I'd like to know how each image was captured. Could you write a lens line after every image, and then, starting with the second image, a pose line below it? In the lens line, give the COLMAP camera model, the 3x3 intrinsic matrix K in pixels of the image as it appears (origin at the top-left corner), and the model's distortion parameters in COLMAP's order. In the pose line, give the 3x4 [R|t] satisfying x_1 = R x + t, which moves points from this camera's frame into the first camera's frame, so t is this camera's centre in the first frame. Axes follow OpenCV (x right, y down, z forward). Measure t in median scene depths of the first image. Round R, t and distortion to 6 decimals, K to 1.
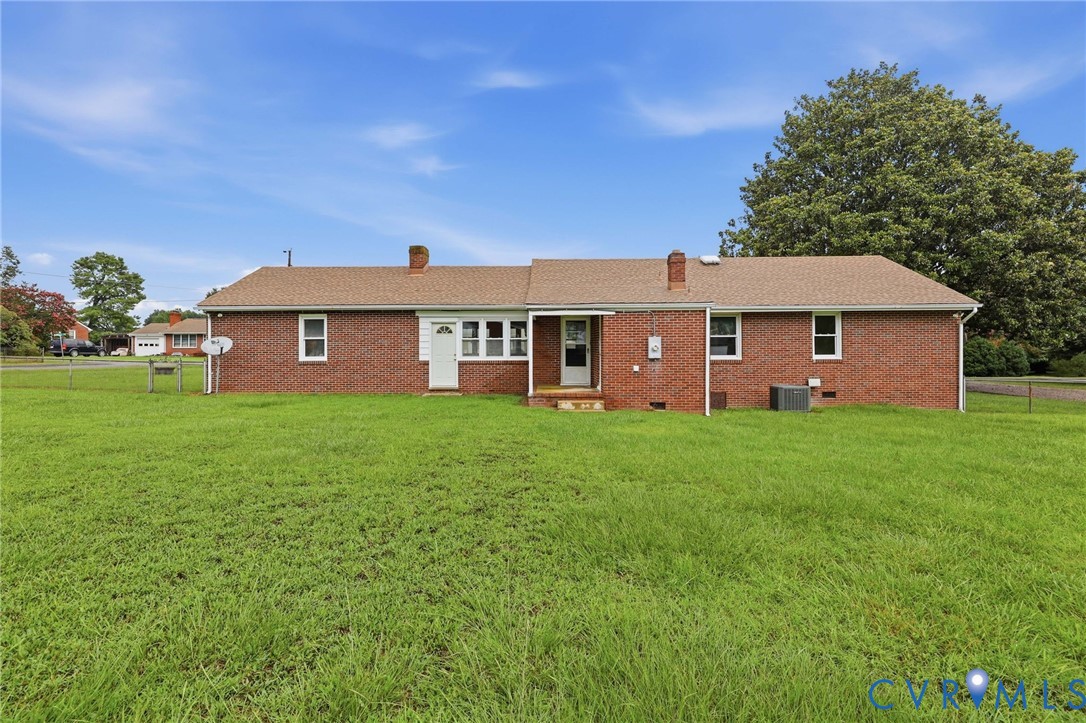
lens RADIAL K [[495.1, 0, 543.1], [0, 495.1, 337.6], [0, 0, 1]] dist [-0.000948, 0.000718]
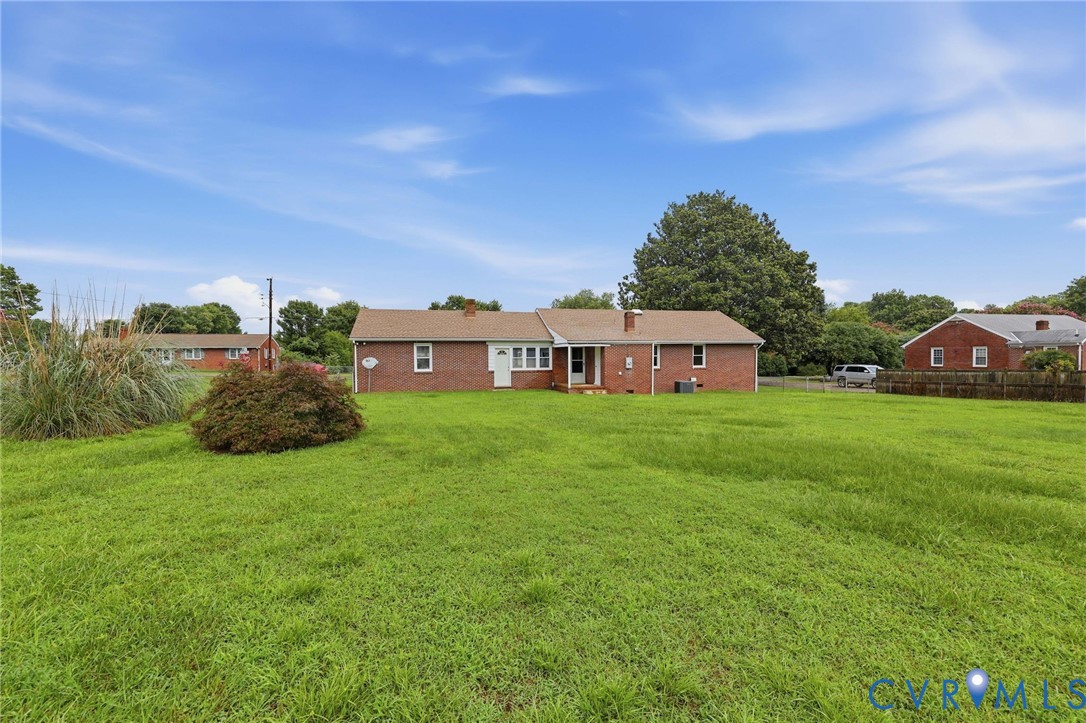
lens RADIAL K [[440.4, 0, 543.0], [0, 440.4, 361.5], [0, 0, 1]] dist [0.000649, 0.000075]
pose [[0.965436, -0.005779, 0.260575, -0.460064], [-0.001753, 0.999588, 0.028666, -0.028518], [-0.260634, -0.028132, 0.965028, -0.503988]]
